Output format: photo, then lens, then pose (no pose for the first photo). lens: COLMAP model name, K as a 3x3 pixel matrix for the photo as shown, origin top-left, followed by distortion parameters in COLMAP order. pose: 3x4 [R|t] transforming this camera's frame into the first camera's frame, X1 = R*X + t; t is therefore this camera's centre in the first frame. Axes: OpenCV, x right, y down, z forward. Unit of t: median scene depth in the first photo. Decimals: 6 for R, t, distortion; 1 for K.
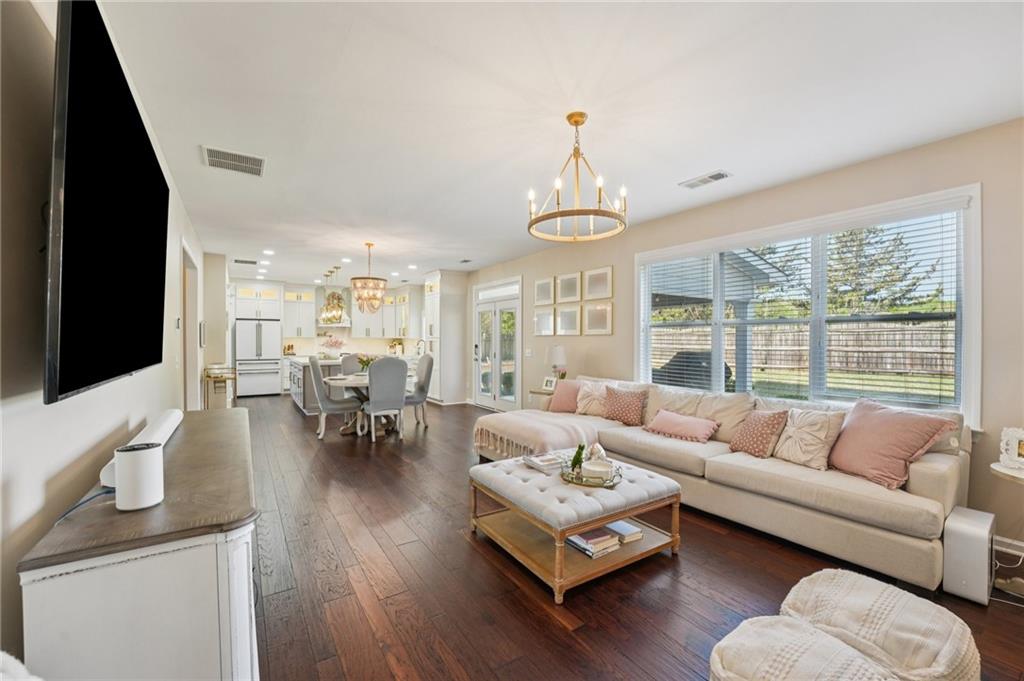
lens RADIAL K [[416.2, 0, 510.4], [0, 416.2, 340.8], [0, 0, 1]] dist [-0.033985, 0.004303]
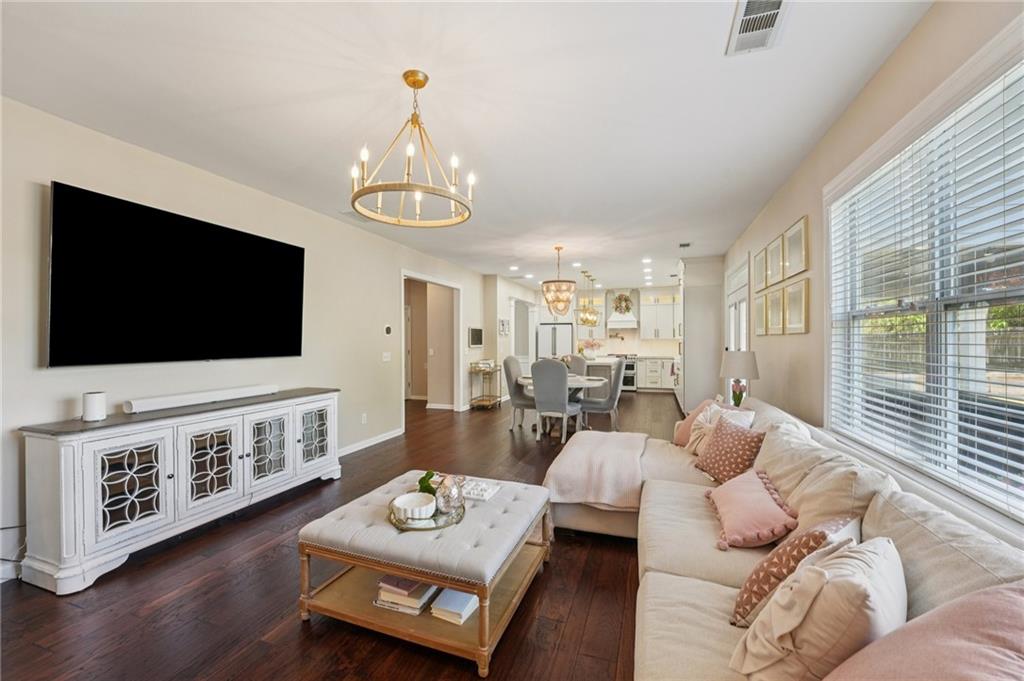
lens RADIAL K [[416.2, 0, 503.9], [0, 416.2, 341.5], [0, 0, 1]] dist [-0.033985, 0.004303]
pose [[0.597554, 0.000579, -0.801829, 0.258196], [-0.000267, 1.000000, 0.000523, -0.002096], [0.801829, -0.000098, 0.597554, 0.178881]]
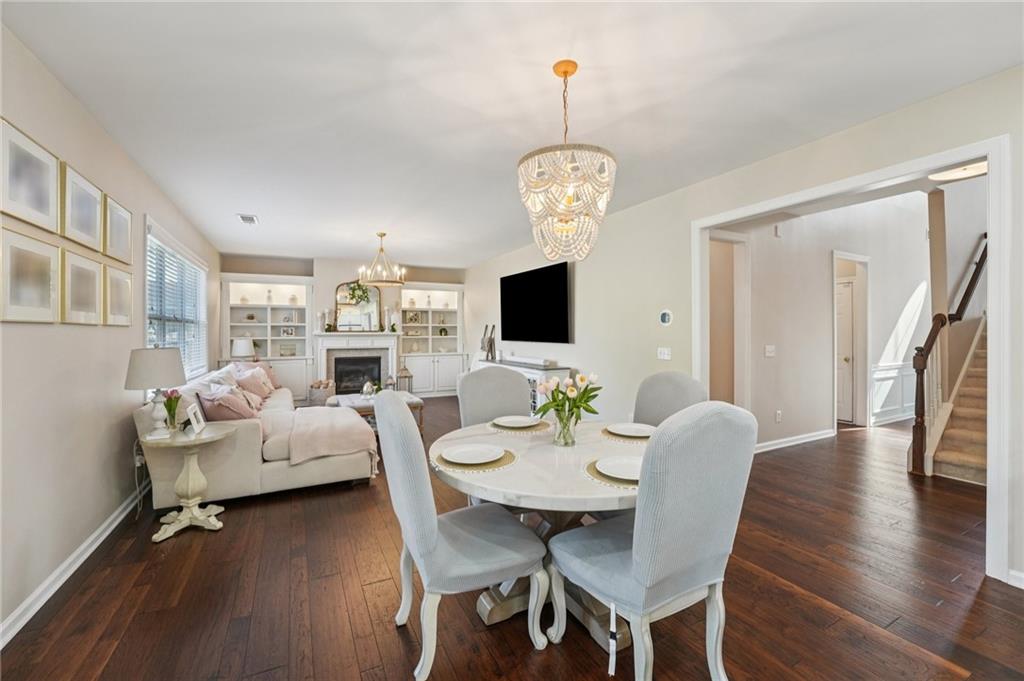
lens RADIAL K [[416.2, 0, 506.7], [0, 416.2, 333.4], [0, 0, 1]] dist [-0.033985, 0.004303]
pose [[-0.994046, 0.001444, 0.108954, -0.210501], [0.002274, 0.999969, 0.007489, -0.003947], [-0.108940, 0.007692, -0.994019, 0.873625]]
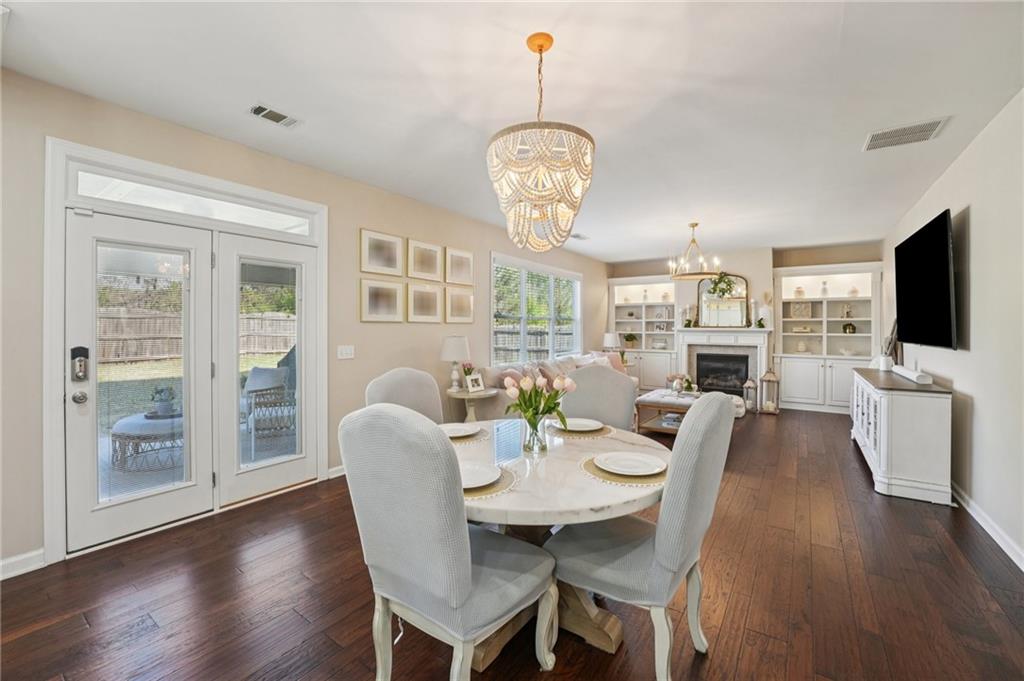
lens RADIAL K [[416.2, 0, 508.9], [0, 416.2, 325.4], [0, 0, 1]] dist [-0.033985, 0.004303]
pose [[-0.363924, 0.000973, 0.931428, -0.407040], [0.000076, 0.999999, -0.001015, -0.004610], [-0.931429, -0.000299, -0.363924, 0.731916]]
